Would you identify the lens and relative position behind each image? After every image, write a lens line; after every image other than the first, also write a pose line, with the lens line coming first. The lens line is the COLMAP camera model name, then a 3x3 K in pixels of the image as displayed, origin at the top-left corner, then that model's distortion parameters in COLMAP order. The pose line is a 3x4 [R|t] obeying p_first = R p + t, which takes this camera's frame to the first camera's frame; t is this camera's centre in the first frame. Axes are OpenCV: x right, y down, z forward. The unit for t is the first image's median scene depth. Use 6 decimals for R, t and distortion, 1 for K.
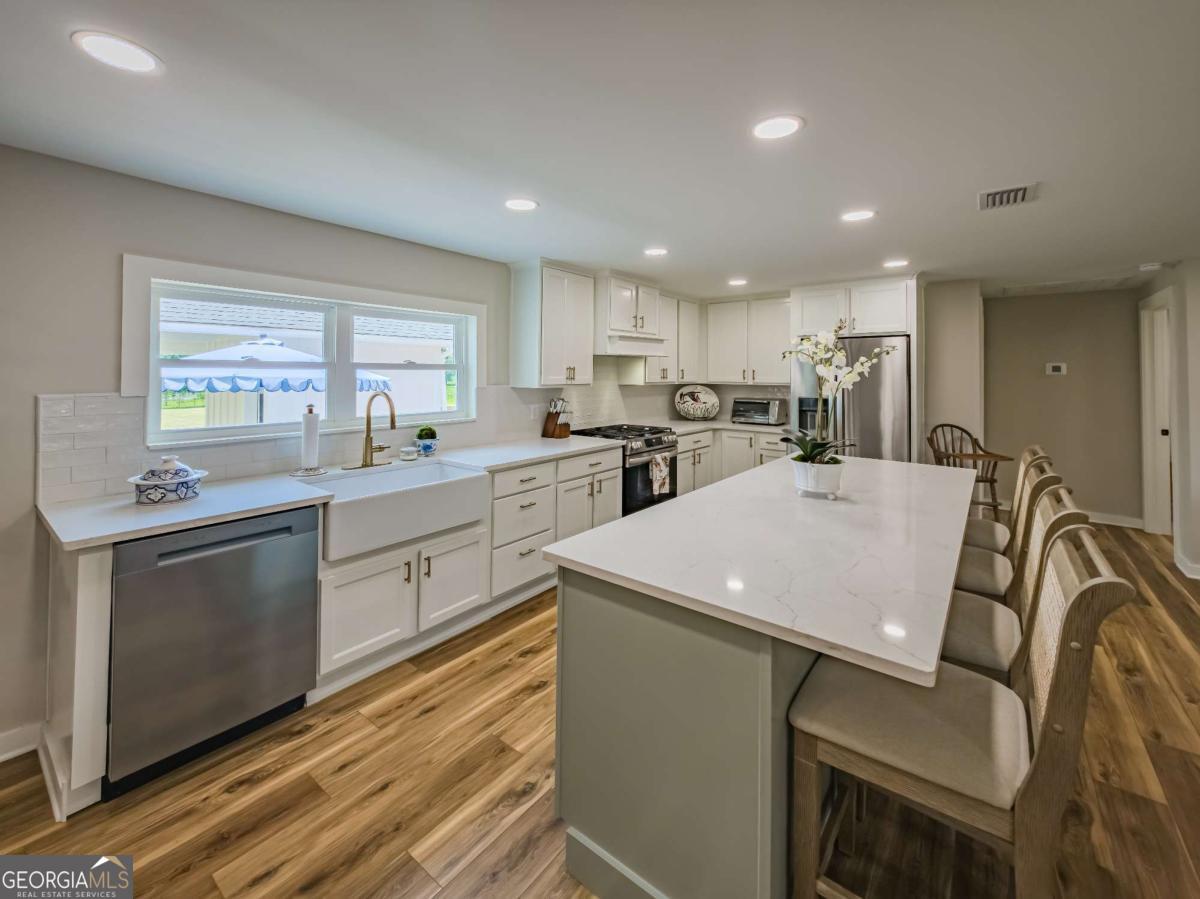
lens RADIAL K [[489.0, 0, 612.9], [0, 489.0, 370.7], [0, 0, 1]] dist [0.001392, 0.000179]
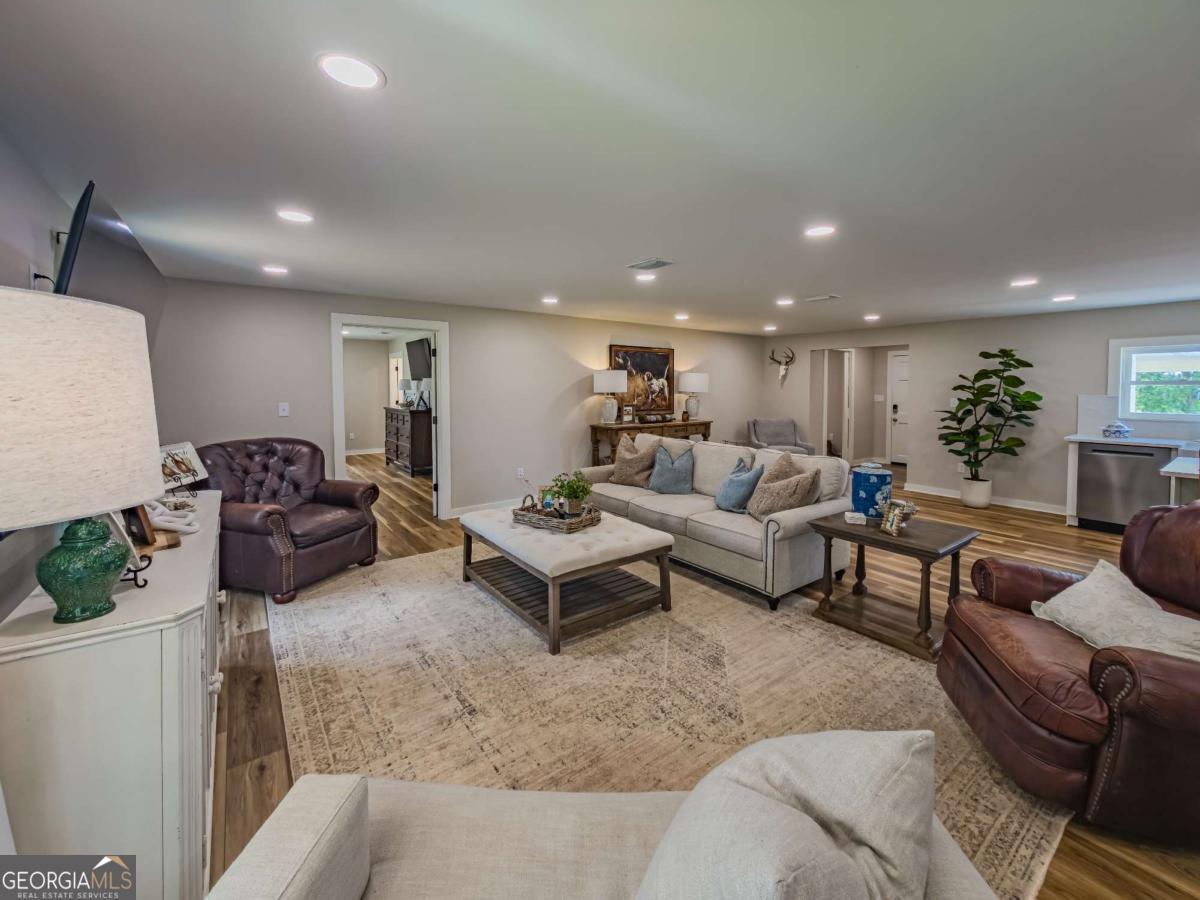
lens RADIAL K [[490.2, 0, 599.6], [0, 490.2, 396.4], [0, 0, 1]] dist [0.002222, 0.000193]
pose [[-0.272025, 0.012941, -0.962203, 1.130815], [0.005024, 0.999915, 0.012028, 0.003471], [0.962277, -0.001563, -0.272066, -0.435111]]
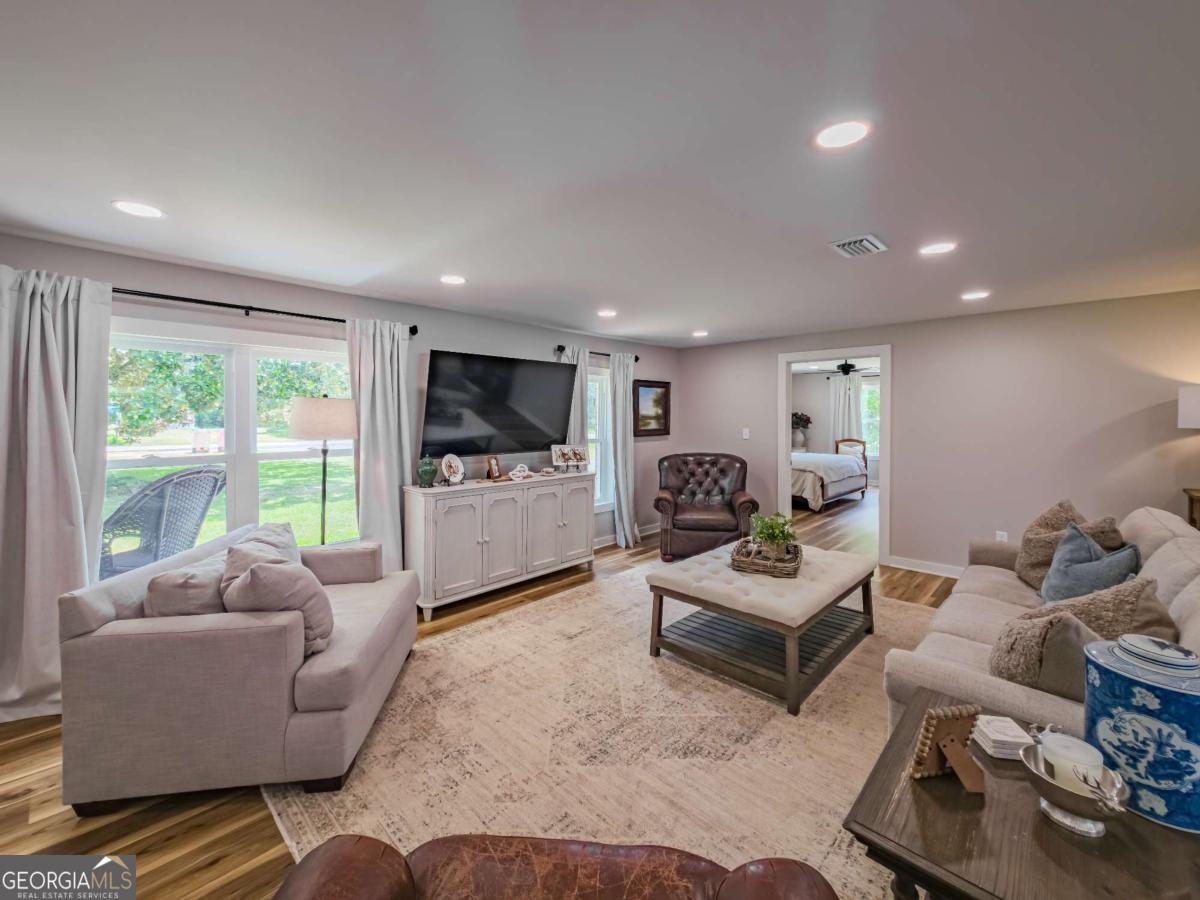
lens RADIAL K [[494.4, 0, 604.2], [0, 494.4, 413.4], [0, 0, 1]] dist [0.002385, 0.000179]
pose [[-0.995035, -0.010195, 0.098999, 0.517478], [-0.011246, 0.999886, -0.010056, 0.001416], [-0.098885, -0.011120, -0.995037, 0.081110]]
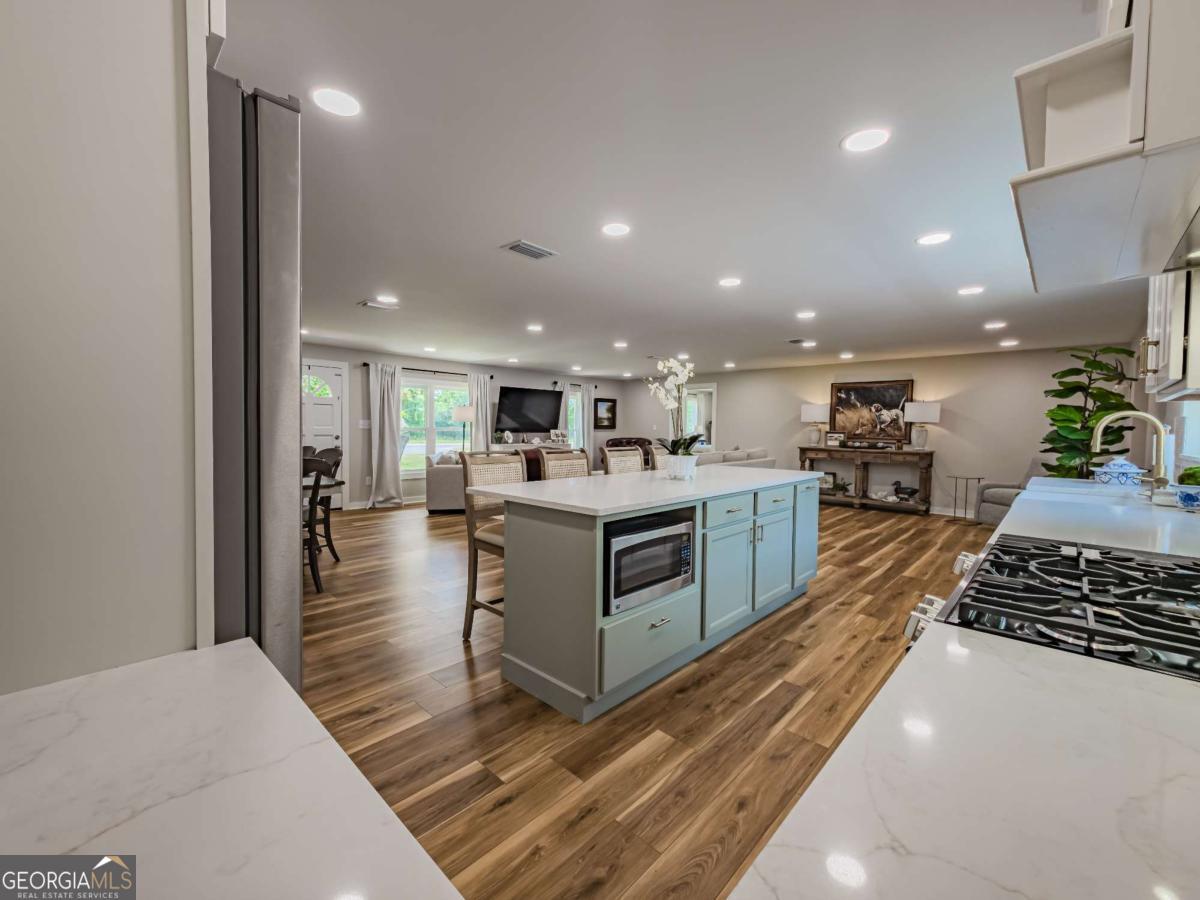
lens RADIAL K [[503.4, 0, 600.4], [0, 503.4, 442.3], [0, 0, 1]] dist [-0.000040, 0.000004]
pose [[-0.995349, -0.020376, 0.094151, 0.278004], [-0.018247, 0.999559, 0.023414, 0.063893], [-0.094587, 0.021587, -0.995283, 1.373876]]
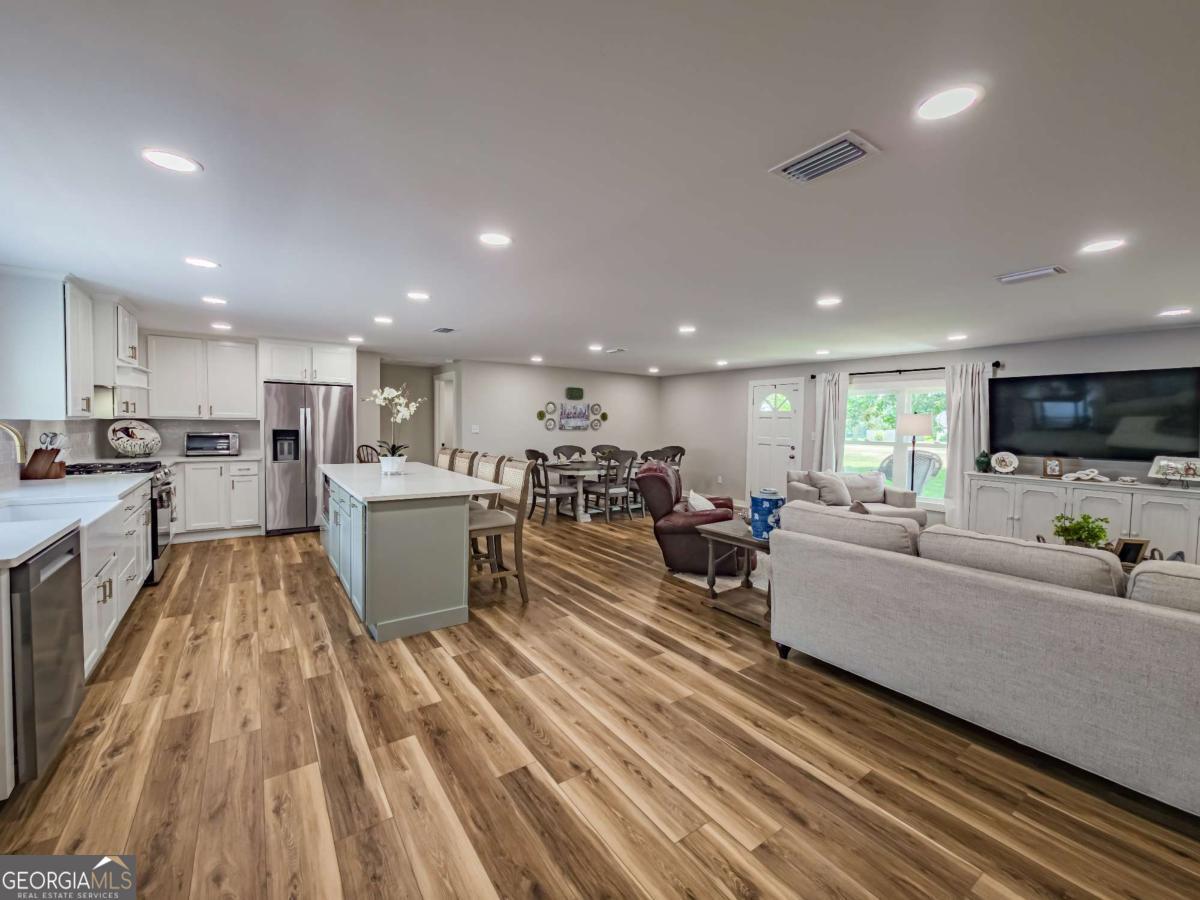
lens RADIAL K [[492.2, 0, 601.7], [0, 492.2, 441.6], [0, 0, 1]] dist [-0.004390, -0.000429]
pose [[0.291047, -0.038321, 0.955941, -0.662284], [-0.022943, 0.998631, 0.047018, 0.008392], [-0.956434, -0.035616, 0.289769, -0.188498]]
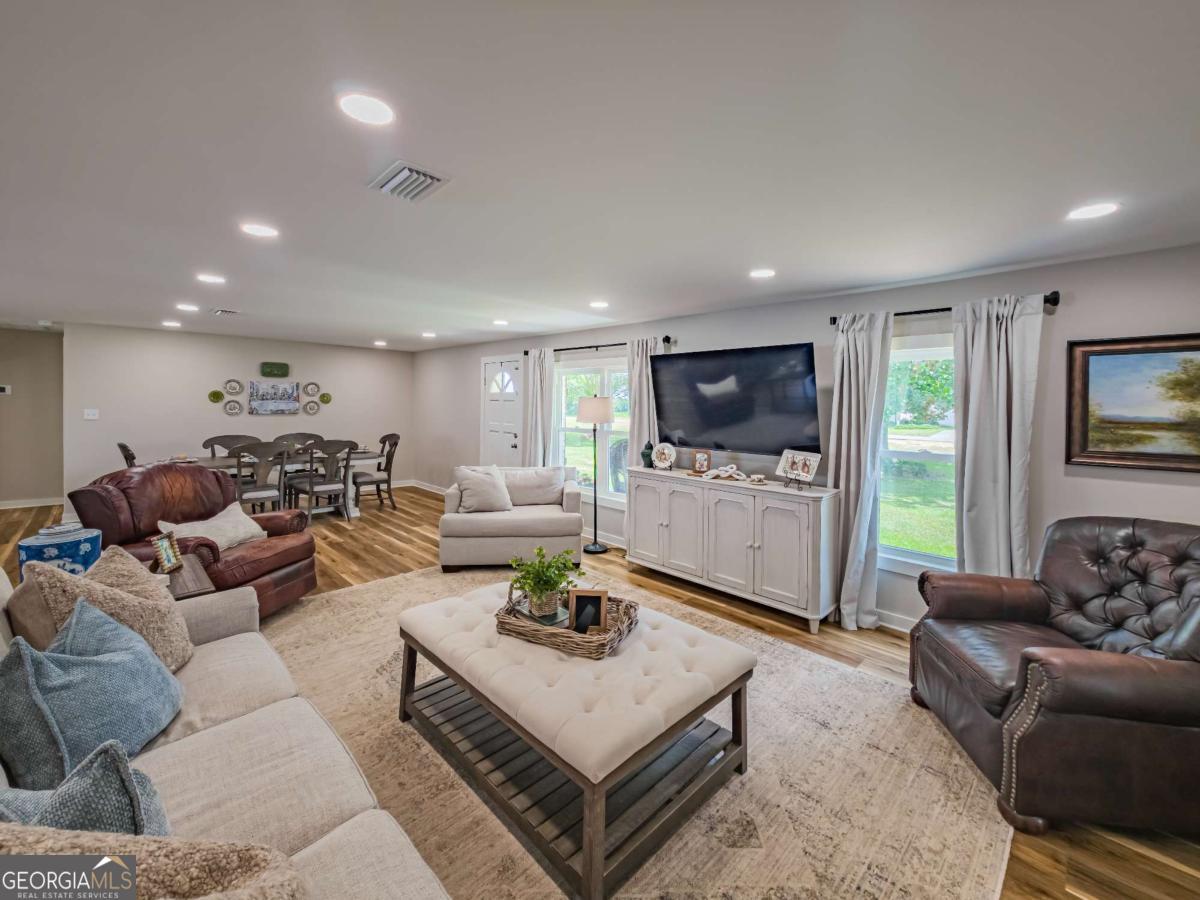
lens RADIAL K [[489.0, 0, 601.4], [0, 489.0, 406.2], [0, 0, 1]] dist [0.001005, -0.000001]
pose [[0.126514, -0.005685, 0.991949, -0.189211], [-0.025300, 0.999640, 0.008956, -0.014024], [-0.991642, -0.026230, 0.126324, -0.836415]]
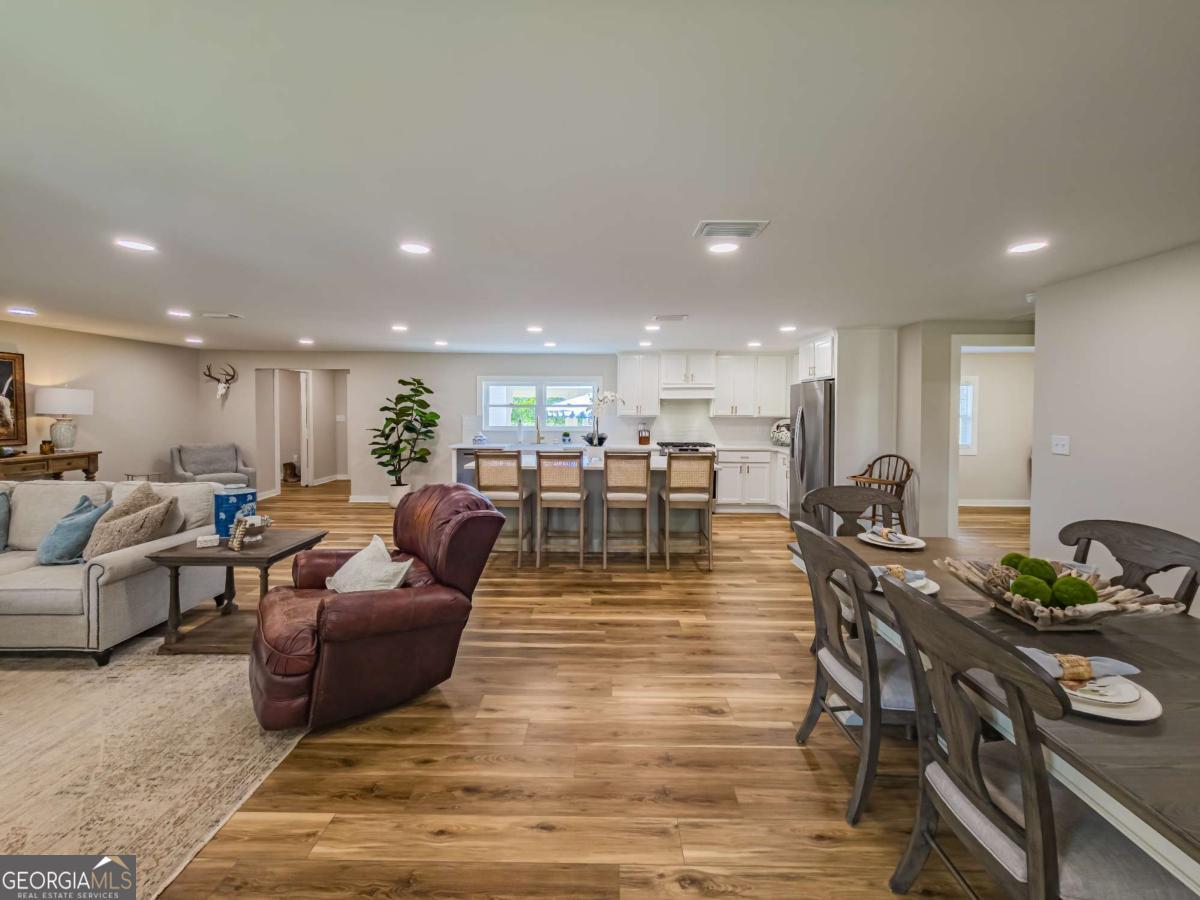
lens RADIAL K [[489.3, 0, 600.5], [0, 489.3, 421.0], [0, 0, 1]] dist [0.002909, -0.000039]
pose [[0.601959, 0.019864, -0.798280, 1.267454], [0.003763, 0.999609, 0.027711, -0.002286], [0.798518, -0.019685, 0.601649, -0.227350]]
